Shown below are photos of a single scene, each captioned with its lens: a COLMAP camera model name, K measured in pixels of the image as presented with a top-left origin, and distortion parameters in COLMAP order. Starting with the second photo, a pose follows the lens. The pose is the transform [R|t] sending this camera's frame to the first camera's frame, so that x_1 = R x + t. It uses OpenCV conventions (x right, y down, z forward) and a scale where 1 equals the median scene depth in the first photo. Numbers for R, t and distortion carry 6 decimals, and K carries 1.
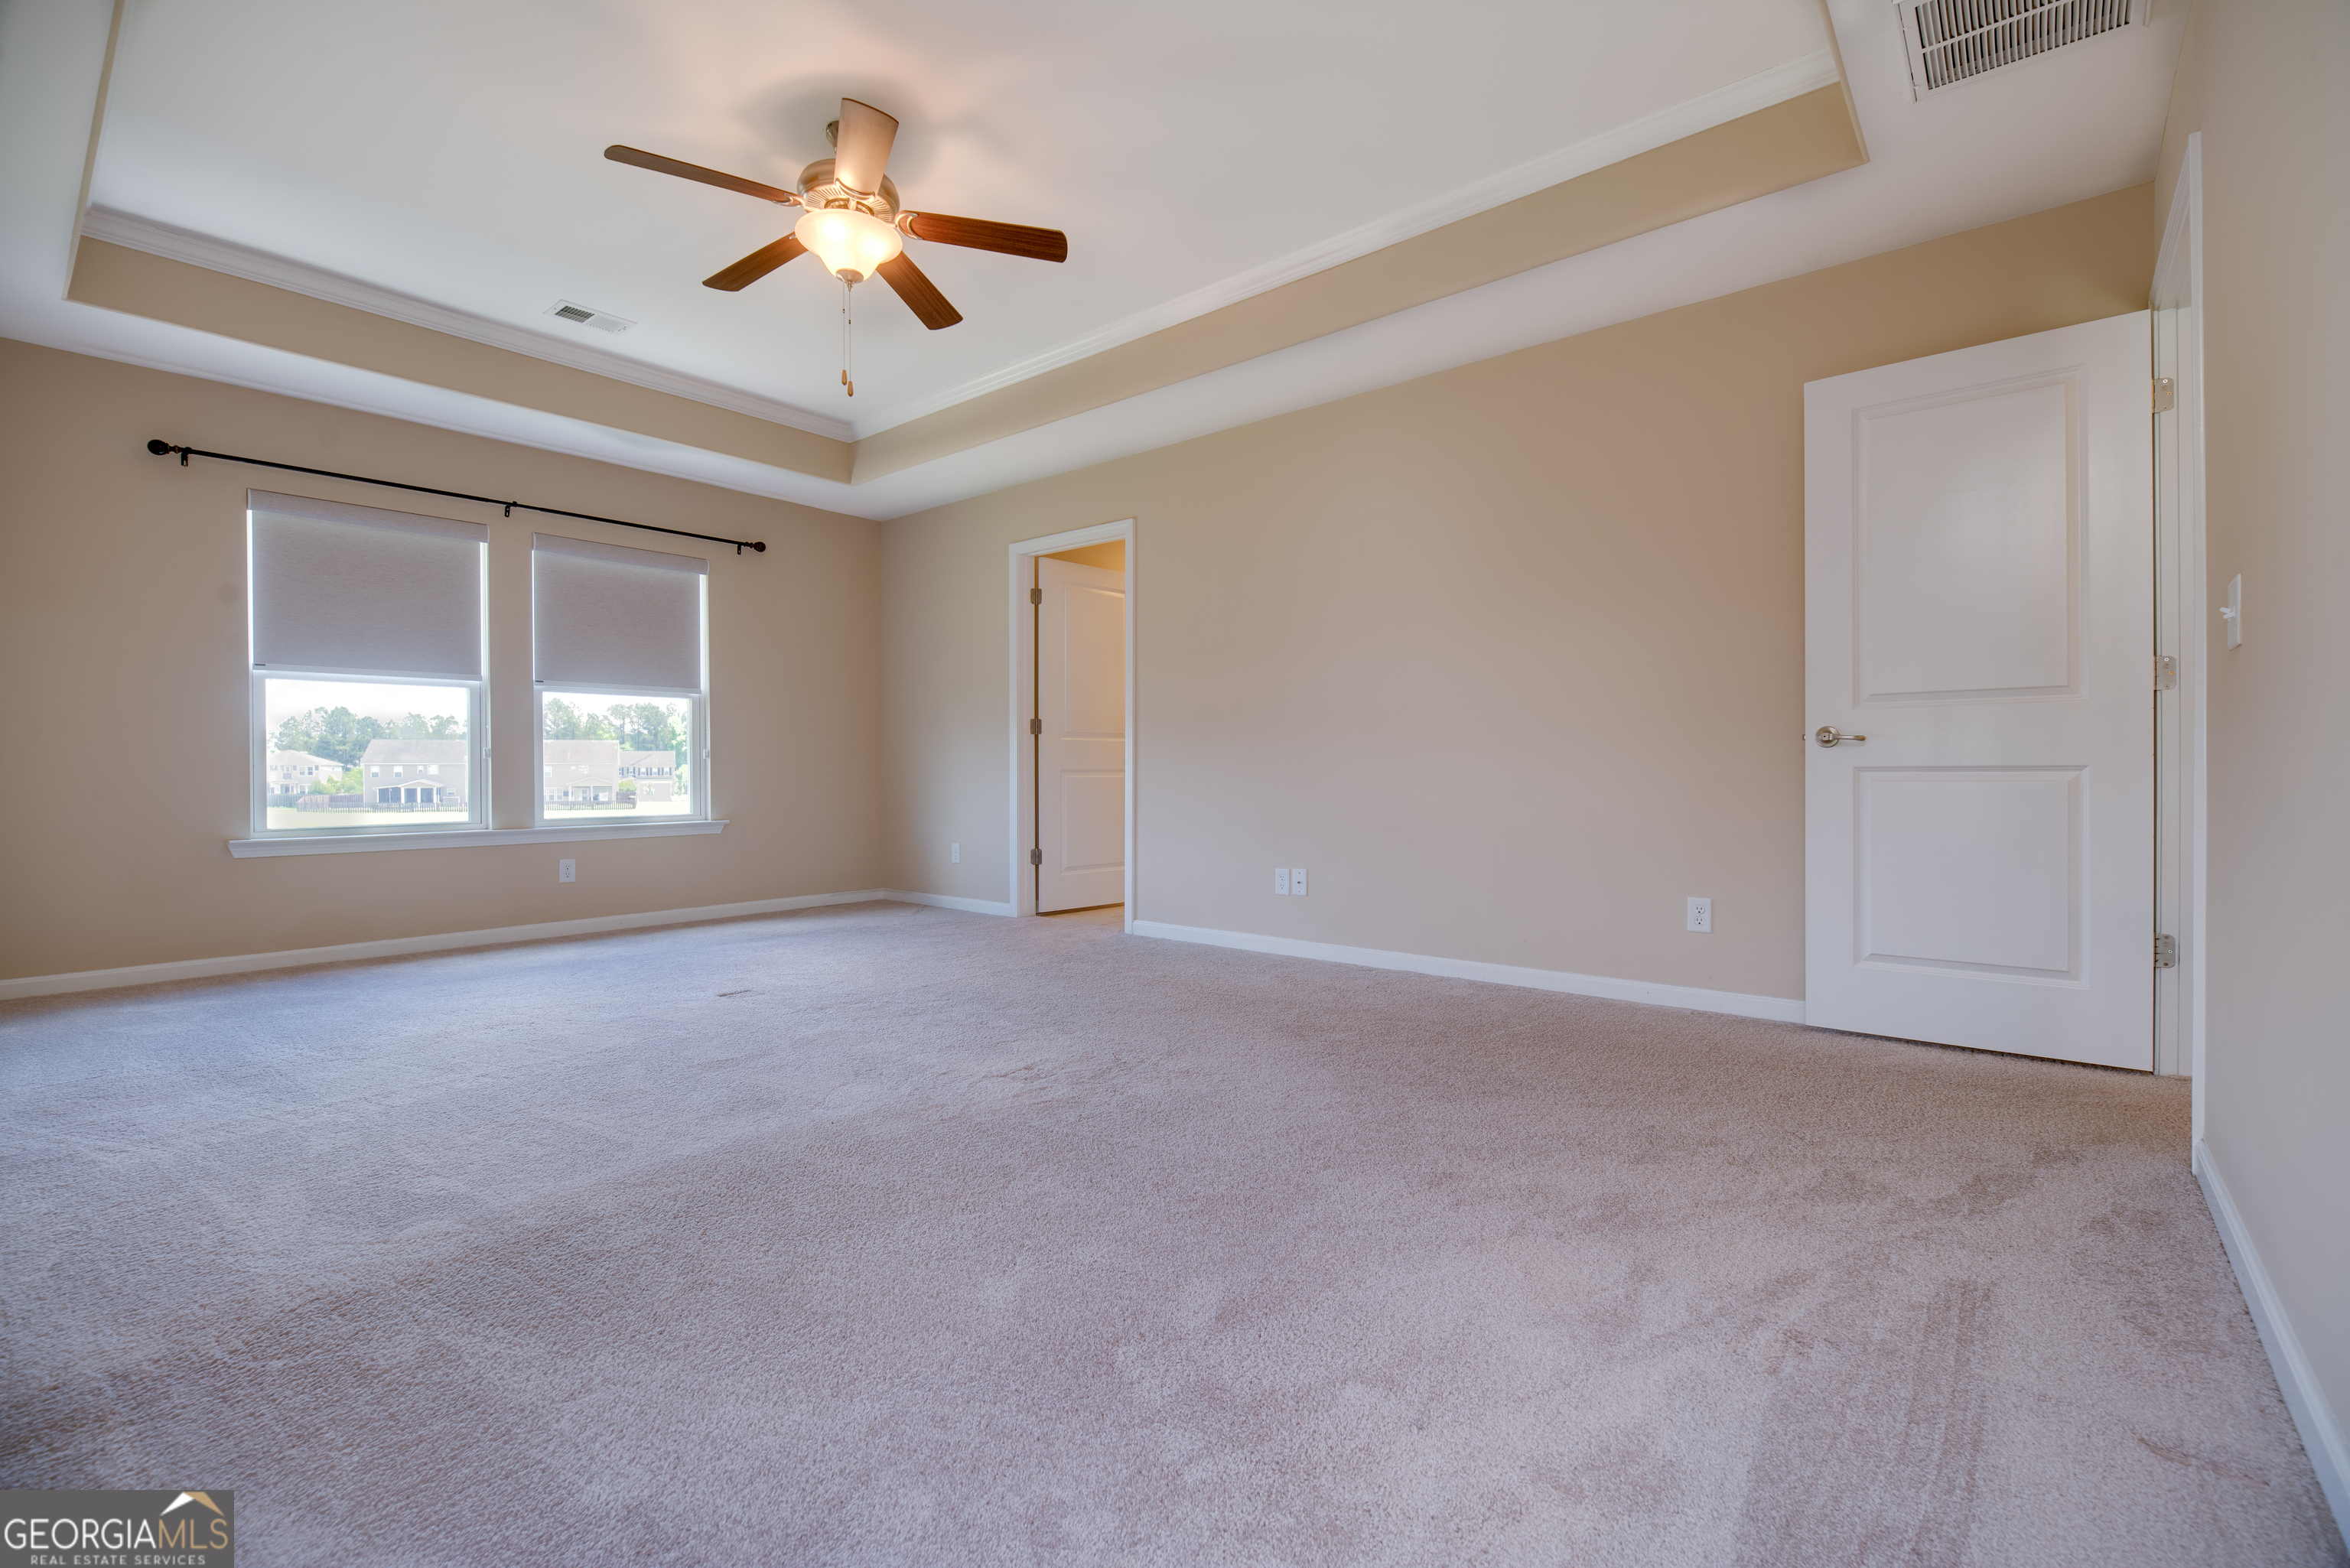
lens RADIAL K [[1030.5, 0, 1184.3], [0, 1030.5, 779.7], [0, 0, 1]] dist [-0.013325, -0.000027]
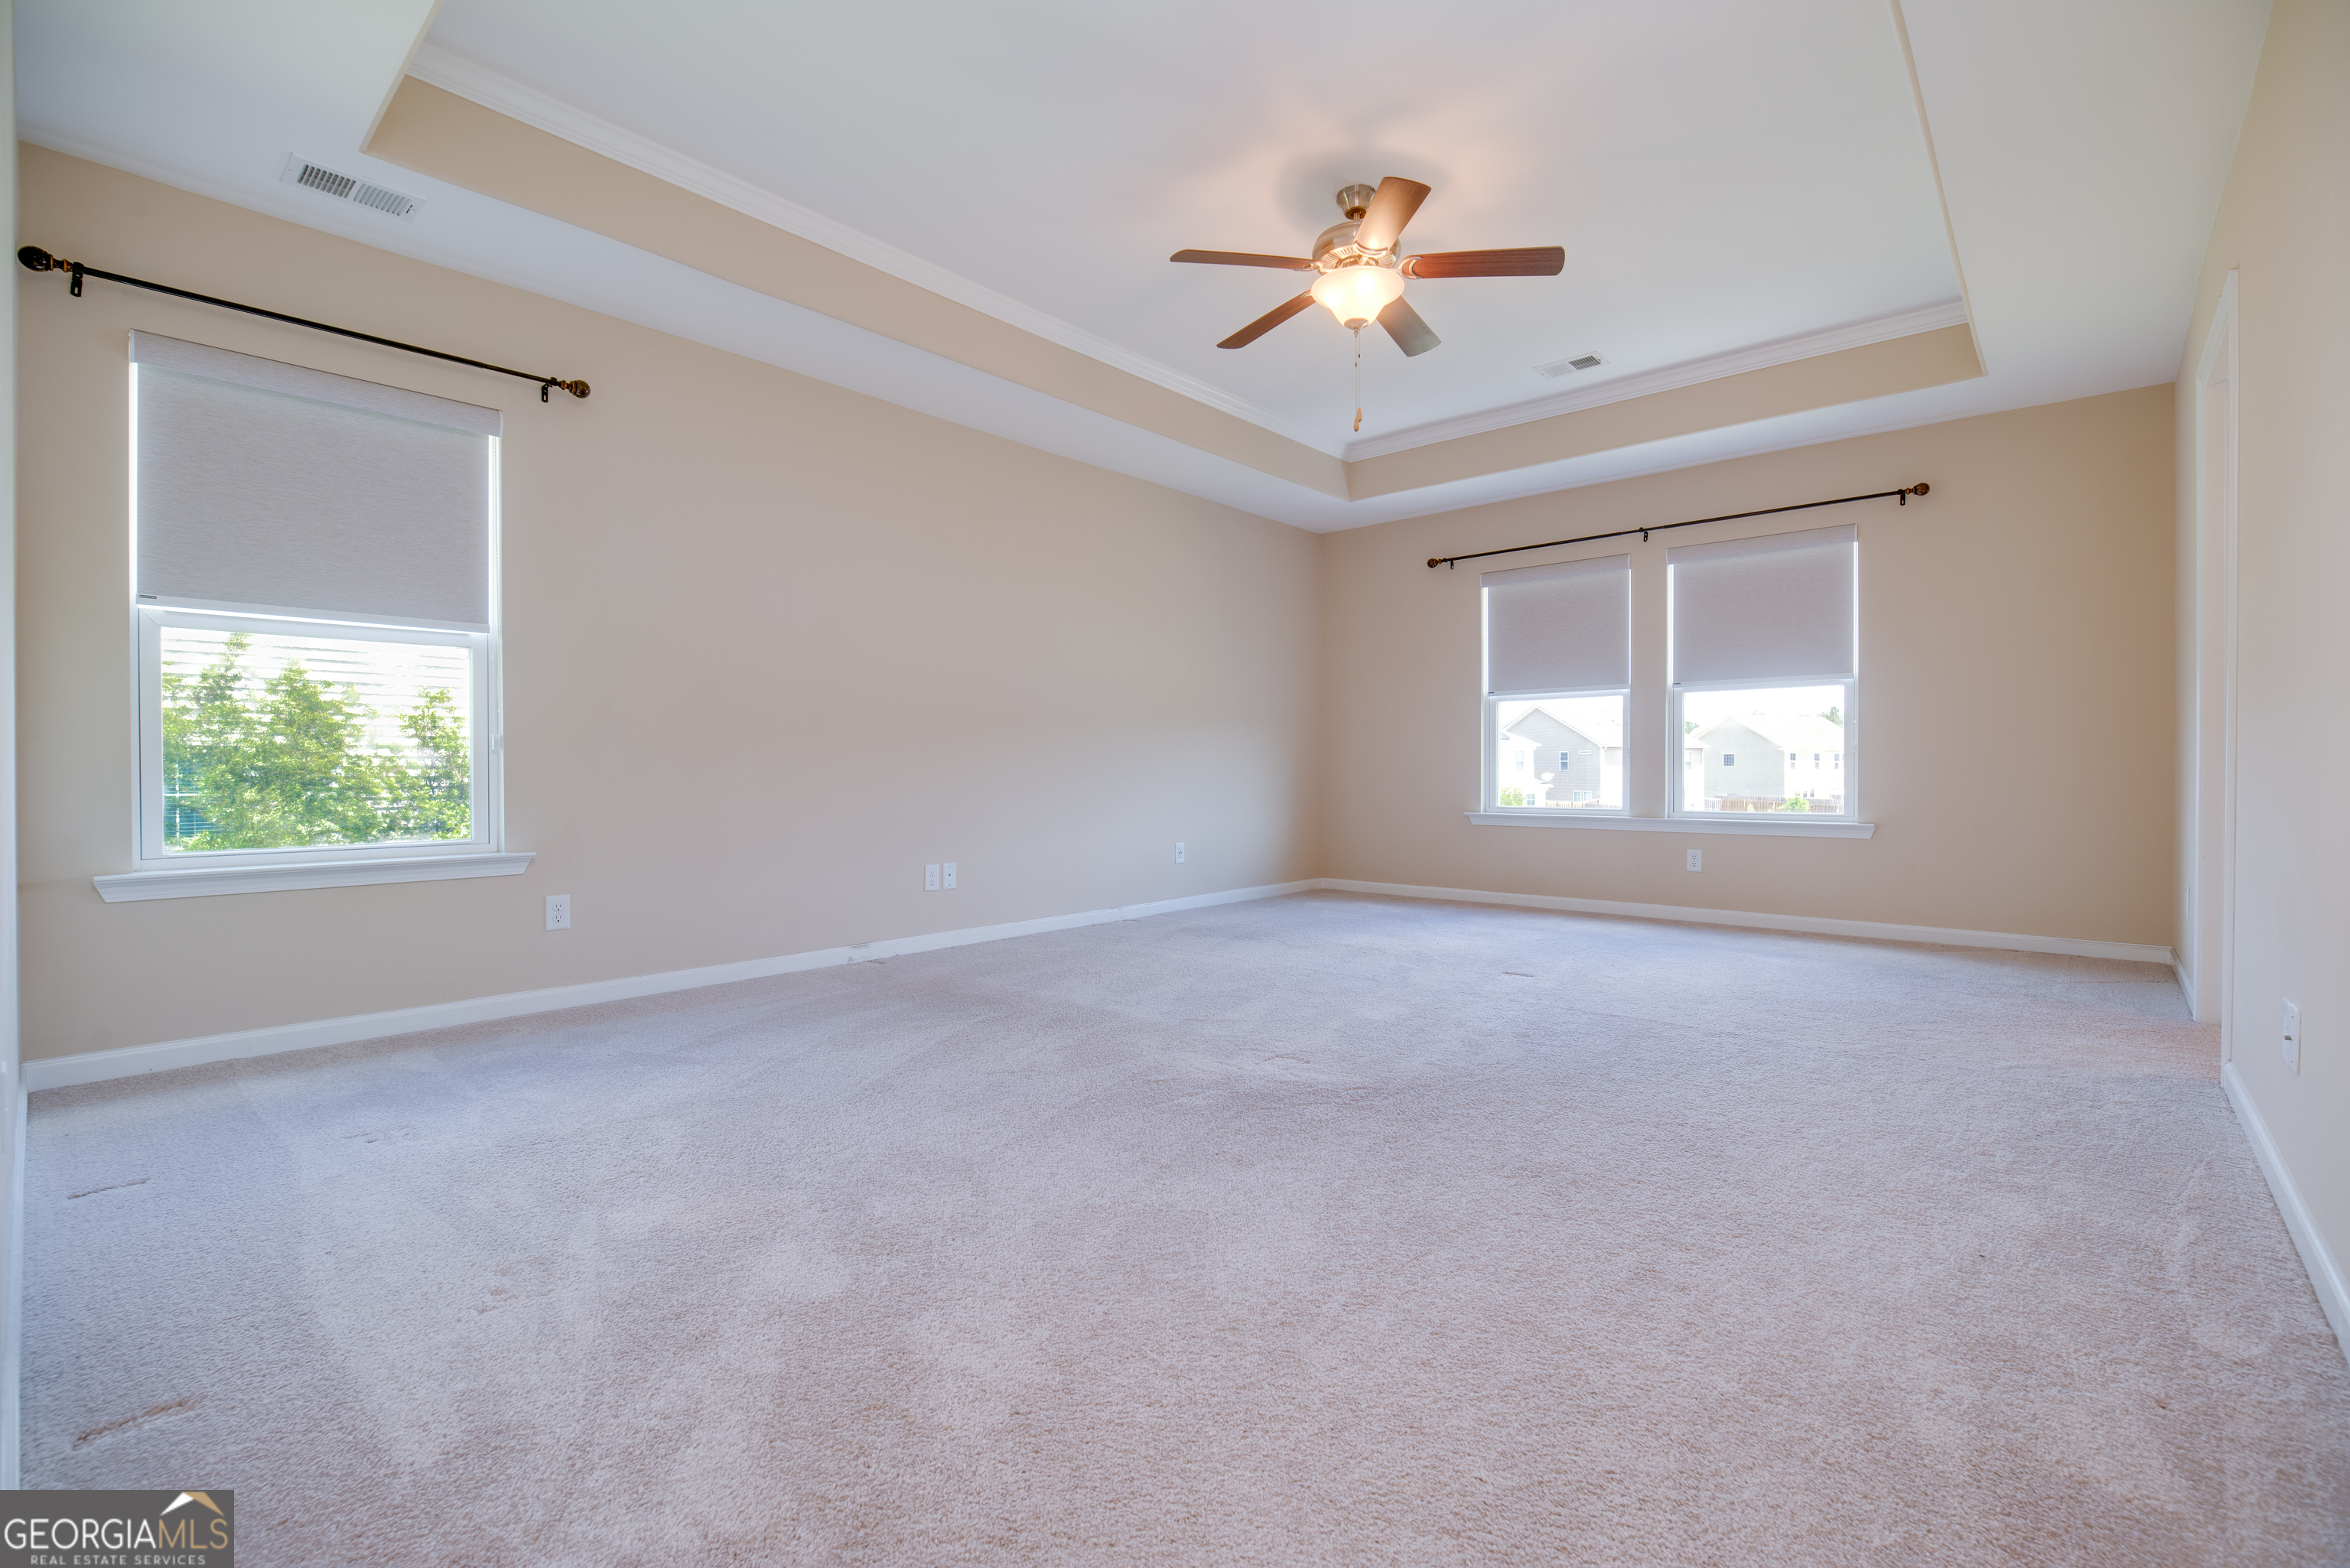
lens RADIAL K [[1009.8, 0, 1207.4], [0, 1009.8, 782.5], [0, 0, 1]] dist [-0.031297, -0.000123]
pose [[-0.026885, 0.016165, -0.999508, 0.460900], [-0.005945, 0.999849, 0.016330, -0.005690], [0.999621, 0.006381, -0.026785, 0.547133]]
